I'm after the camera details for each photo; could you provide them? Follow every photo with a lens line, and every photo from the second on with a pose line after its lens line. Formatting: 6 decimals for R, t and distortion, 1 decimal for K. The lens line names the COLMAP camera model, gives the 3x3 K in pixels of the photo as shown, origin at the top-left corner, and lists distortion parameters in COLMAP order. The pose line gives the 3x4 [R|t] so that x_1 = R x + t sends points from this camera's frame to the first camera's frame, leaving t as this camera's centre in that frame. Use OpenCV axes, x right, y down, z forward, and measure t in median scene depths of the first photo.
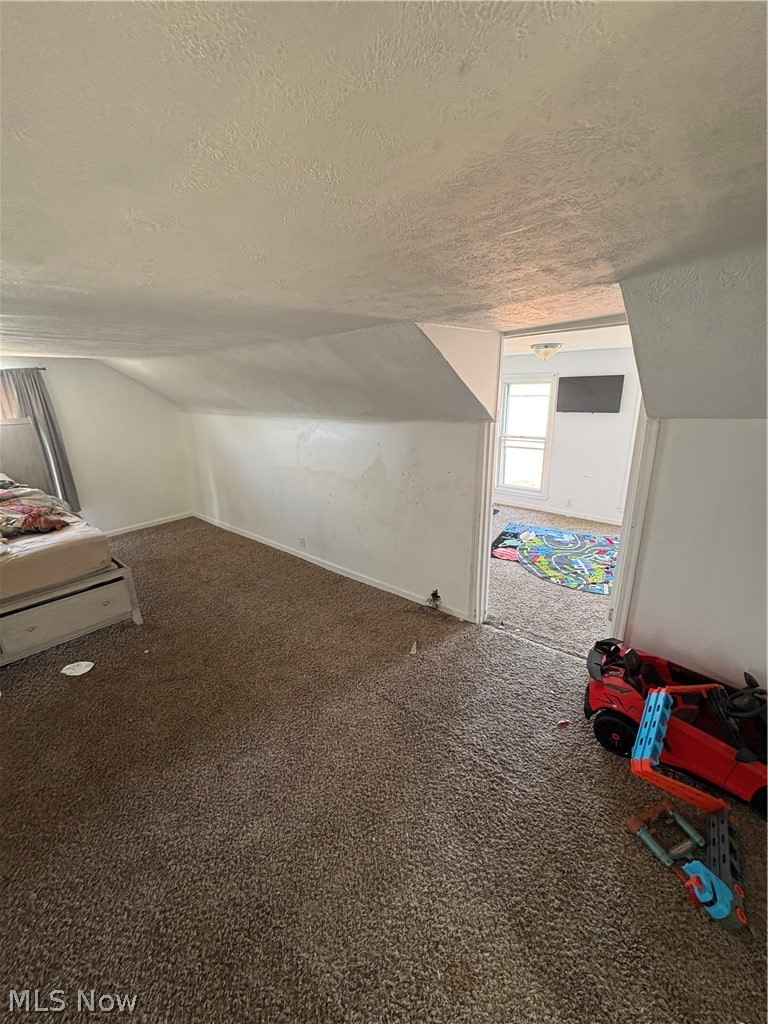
lens RADIAL K [[408.0, 0, 383.1], [0, 408.0, 511.7], [0, 0, 1]] dist [0.000518, 0.000516]
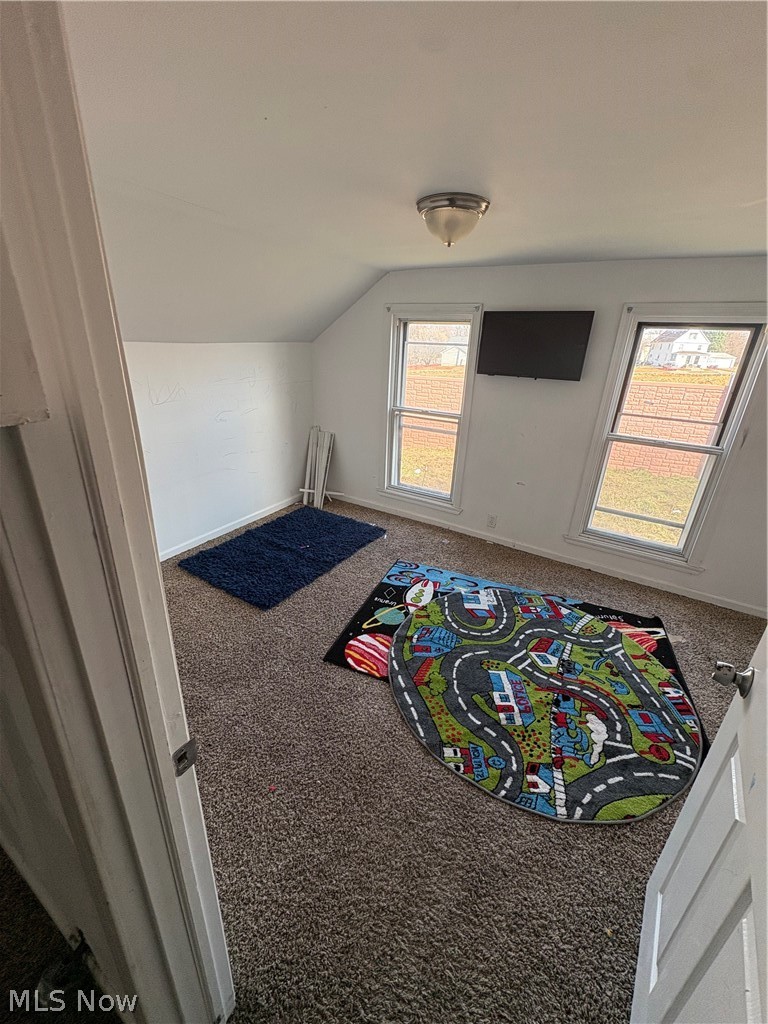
lens RADIAL K [[408.0, 0, 383.5], [0, 408.0, 511.2], [0, 0, 1]] dist [0.000518, 0.000516]
pose [[0.986286, -0.000104, 0.165043, 0.222617], [-0.016586, 0.994875, 0.099741, -0.118873], [-0.164207, -0.101111, 0.981230, 0.489292]]
